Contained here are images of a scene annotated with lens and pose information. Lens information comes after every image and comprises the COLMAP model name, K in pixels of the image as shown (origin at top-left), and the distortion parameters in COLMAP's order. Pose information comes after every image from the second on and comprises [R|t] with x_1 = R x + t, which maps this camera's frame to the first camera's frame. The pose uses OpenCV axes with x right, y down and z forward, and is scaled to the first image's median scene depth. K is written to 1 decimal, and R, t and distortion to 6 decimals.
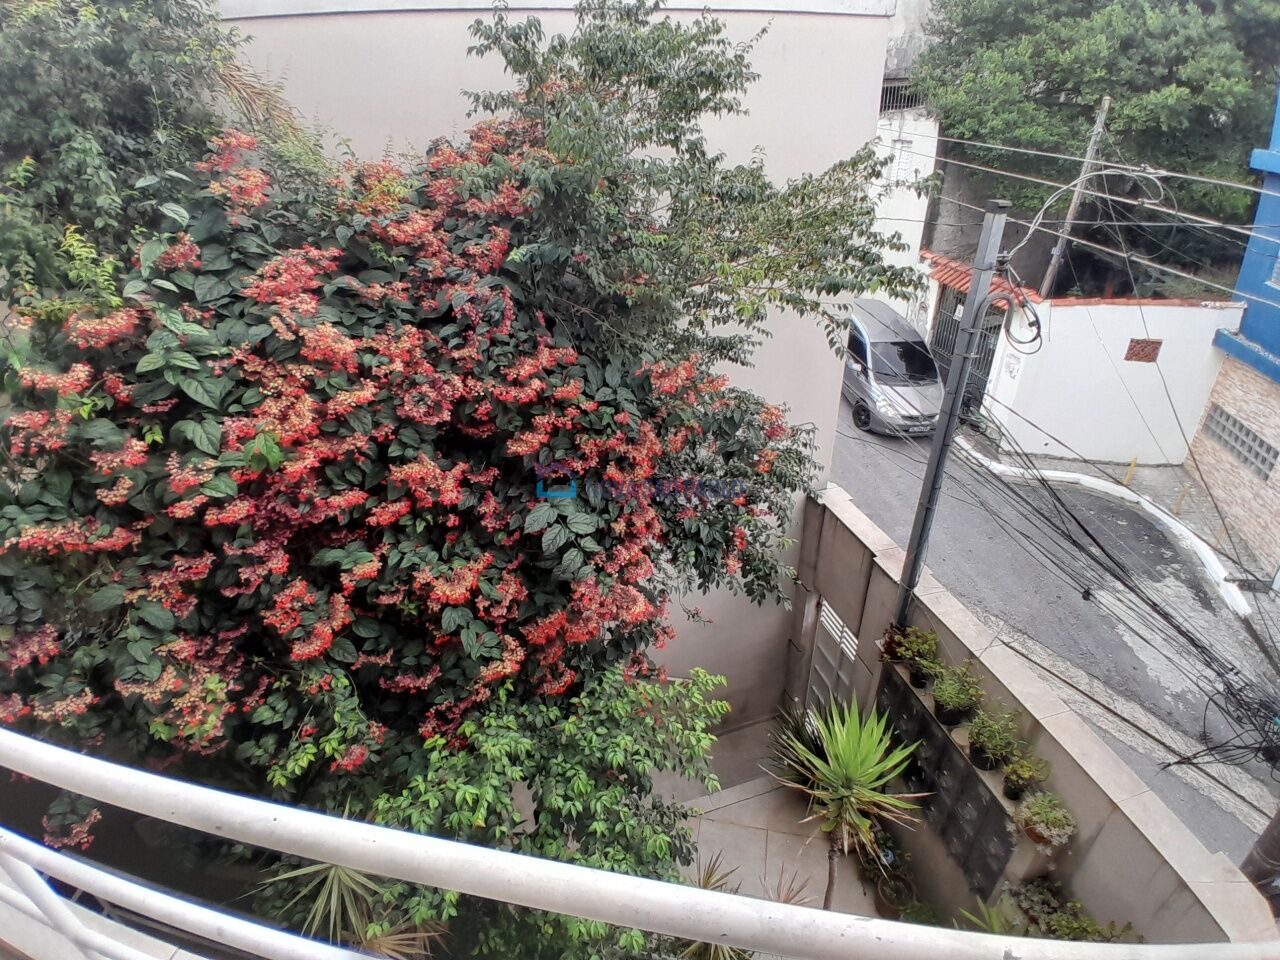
lens RADIAL K [[639.6, 0, 637.7], [0, 639.6, 487.4], [0, 0, 1]] dist [-0.009994, -0.035753]
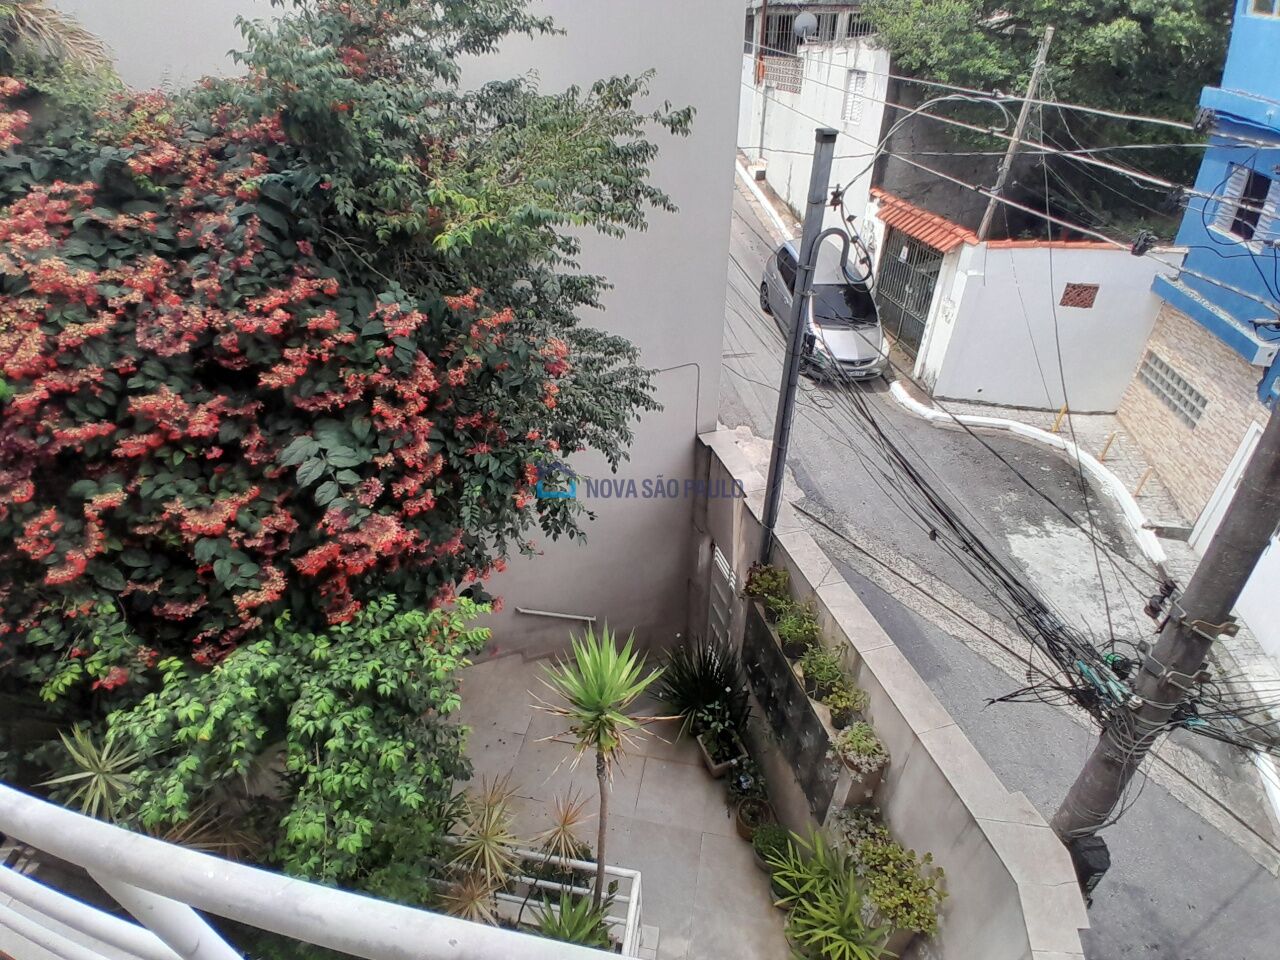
lens RADIAL K [[639.6, 0, 635.5], [0, 639.6, 490.3], [0, 0, 1]] dist [-0.009994, -0.035753]
pose [[0.999711, 0.005332, 0.023445, 0.347487], [-0.007425, 0.995904, 0.090111, 0.015363], [-0.022869, -0.090259, 0.995656, -0.014372]]
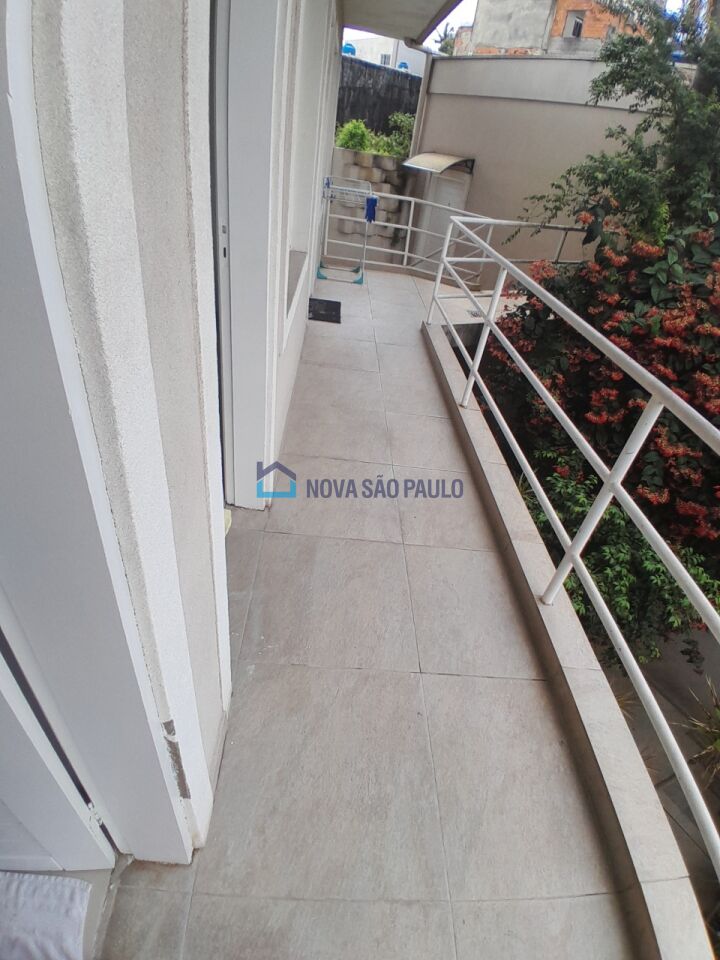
lens RADIAL K [[479.7, 0, 356.8], [0, 479.7, 471.7], [0, 0, 1]] dist [-0.009994, -0.035753]
pose [[0.202000, 0.609066, -0.766965, 0.545034], [-0.608342, 0.691747, 0.389111, 0.206756], [0.767539, 0.387976, 0.510253, -0.274083]]
